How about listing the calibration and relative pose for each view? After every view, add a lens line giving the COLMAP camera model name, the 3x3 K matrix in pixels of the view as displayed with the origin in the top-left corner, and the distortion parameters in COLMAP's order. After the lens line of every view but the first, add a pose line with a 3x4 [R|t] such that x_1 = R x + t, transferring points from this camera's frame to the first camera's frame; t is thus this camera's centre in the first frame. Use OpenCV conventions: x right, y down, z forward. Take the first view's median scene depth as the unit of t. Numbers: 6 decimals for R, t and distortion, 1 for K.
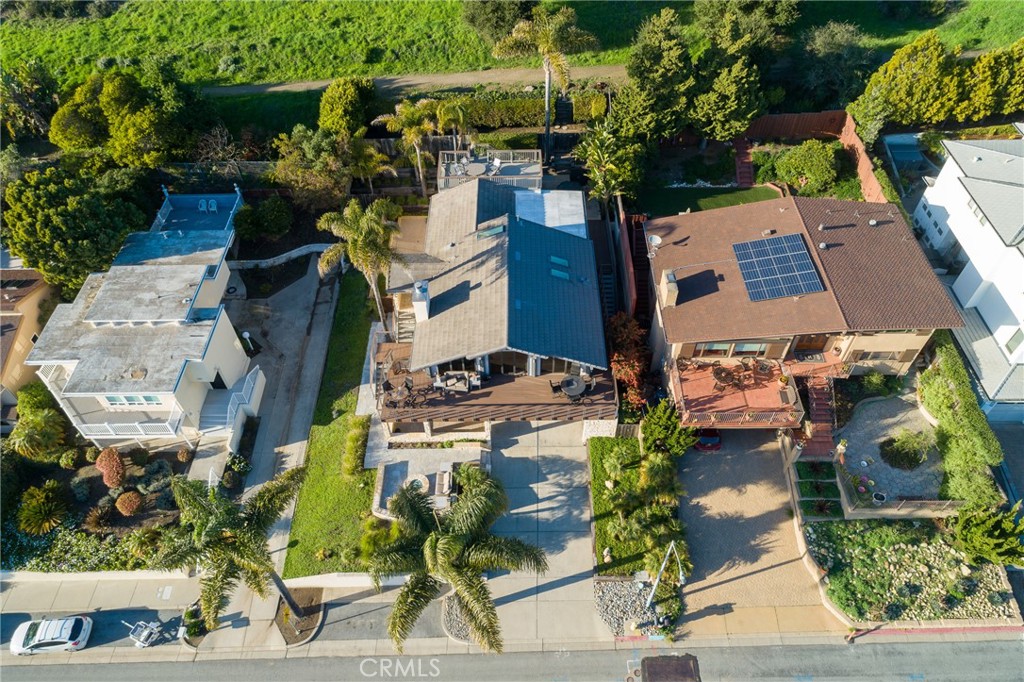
lens RADIAL K [[731.0, 0, 509.9], [0, 731.0, 331.9], [0, 0, 1]] dist [-0.006738, 0.006829]
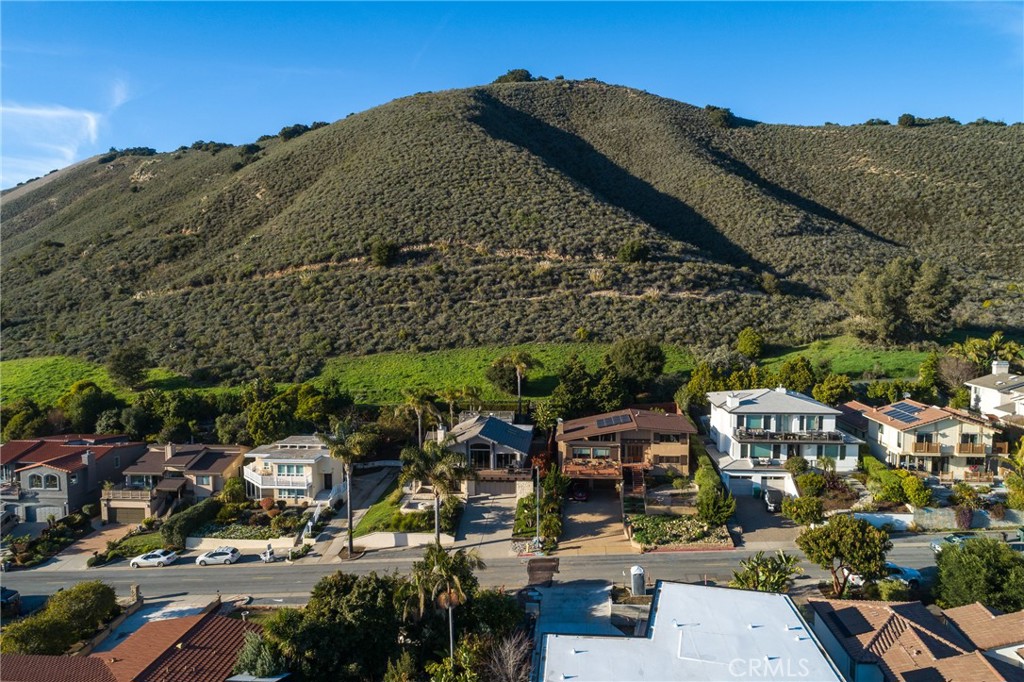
lens RADIAL K [[709.5, 0, 512.0], [0, 709.5, 341.0], [0, 0, 1]] dist [-0.003317, 0.000195]
pose [[0.995693, 0.012525, -0.091857, 0.272295], [-0.072491, 0.722822, -0.687222, 1.188478], [0.057789, 0.690921, 0.720617, -0.631539]]
